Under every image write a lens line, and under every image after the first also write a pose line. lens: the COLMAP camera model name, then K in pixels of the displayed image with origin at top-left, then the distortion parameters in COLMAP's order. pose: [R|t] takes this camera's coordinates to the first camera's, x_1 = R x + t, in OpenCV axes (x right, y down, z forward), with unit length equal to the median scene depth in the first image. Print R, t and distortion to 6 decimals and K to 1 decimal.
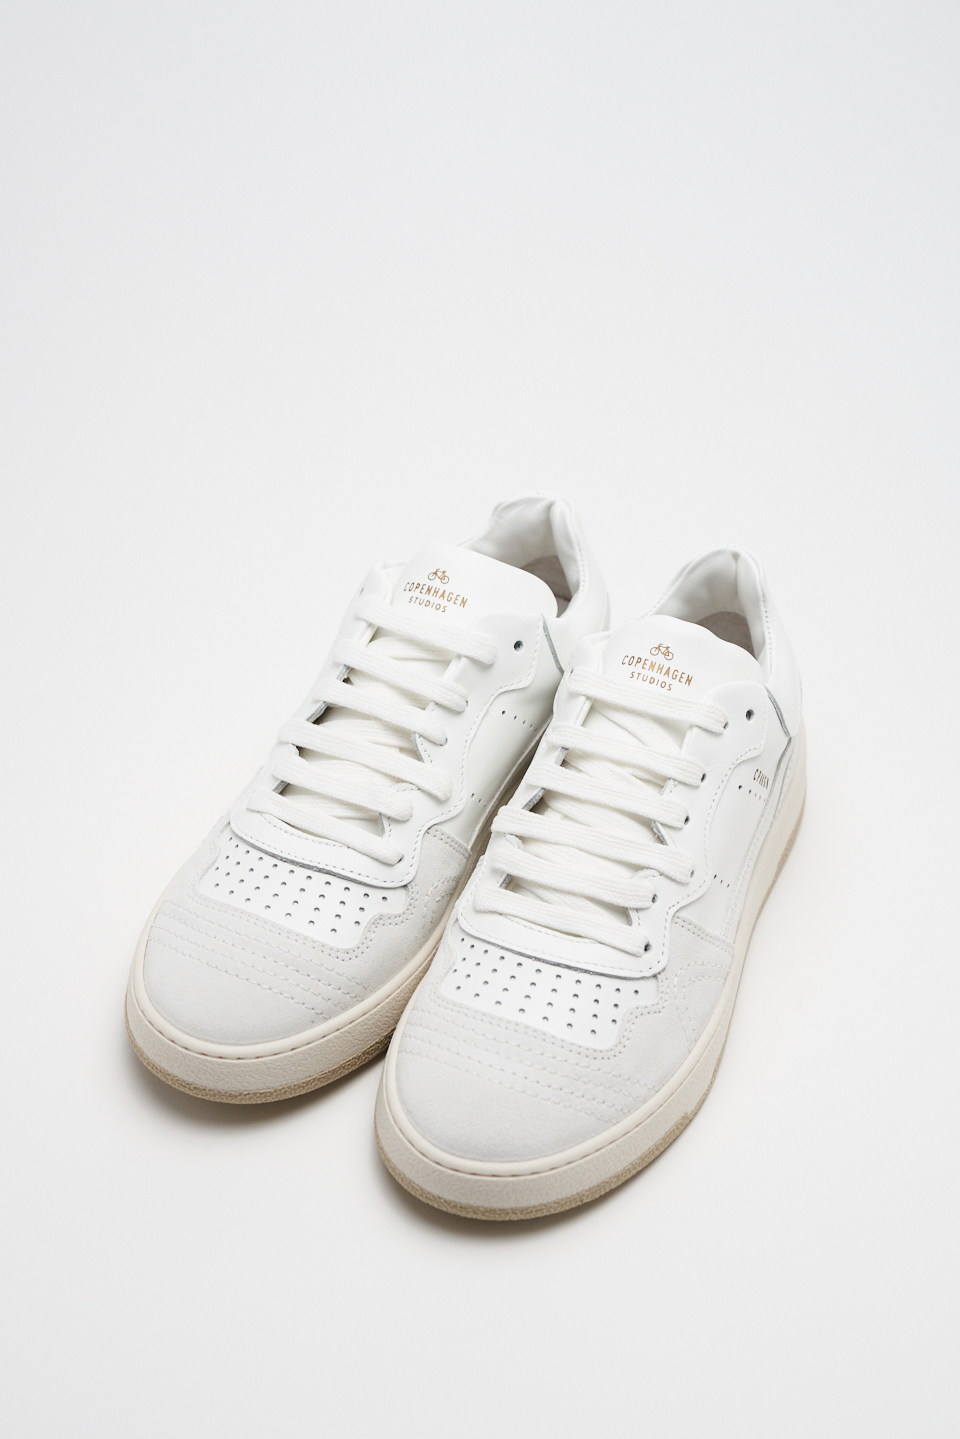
lens RADIAL K [[2028.0, 0, 480.0], [0, 2028.0, 719.5], [0, 0, 1]] dist [-0.025053, 0.002170]
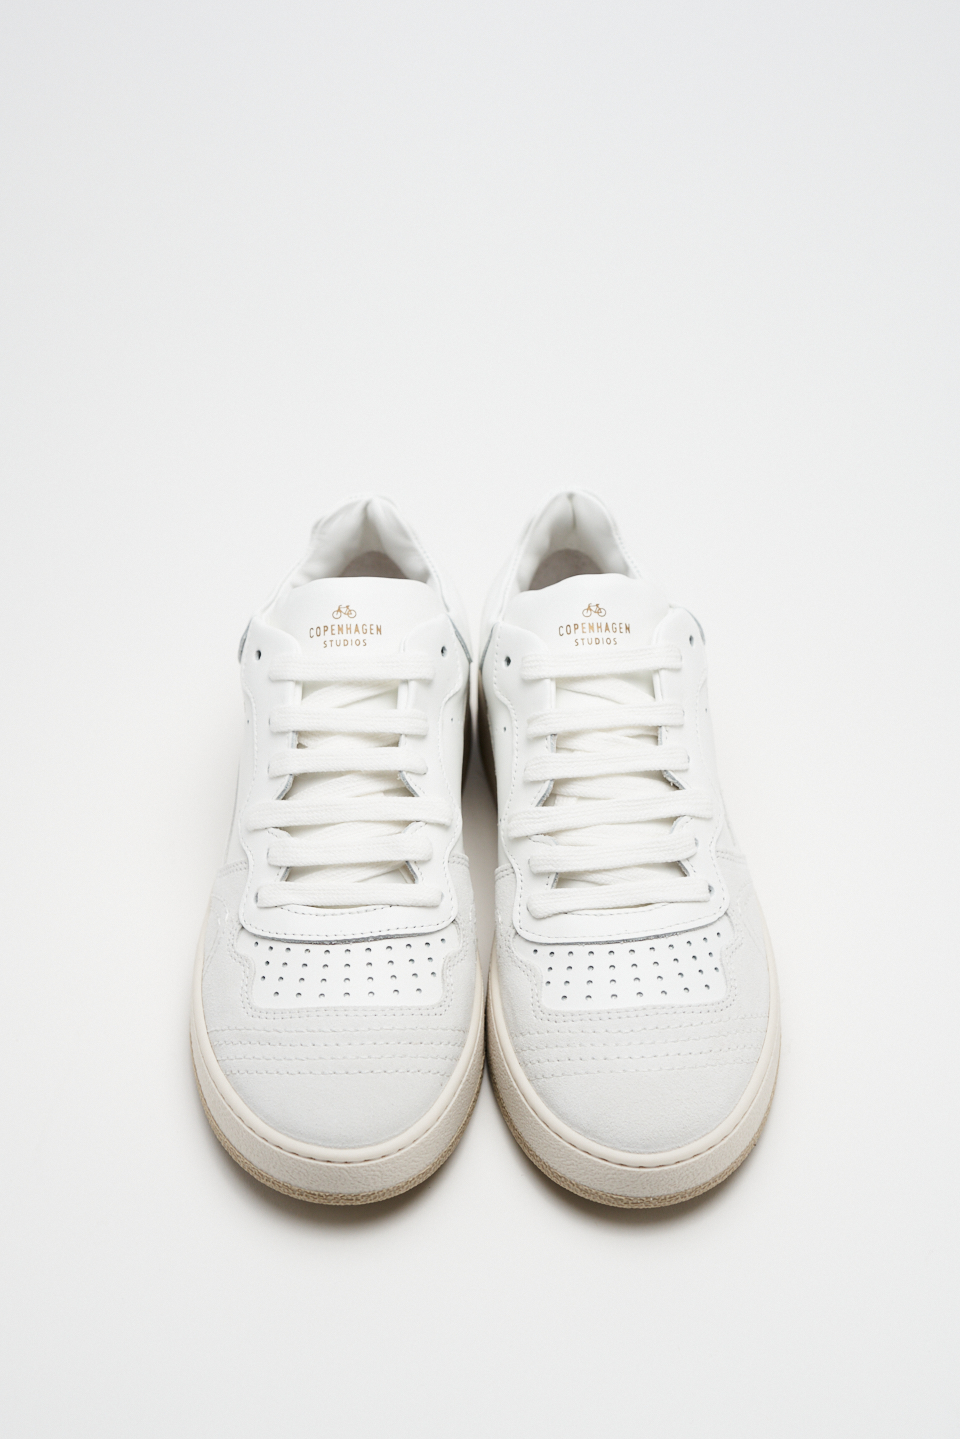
lens RADIAL K [[2042.5, 0, 480.0], [0, 2042.5, 719.5], [0, 0, 1]] dist [0.027199, -0.000220]
pose [[0.903302, -0.341571, 0.259568, -0.247137], [0.330074, 0.939836, 0.088086, -0.092253], [-0.274039, 0.006108, 0.961699, 0.042115]]
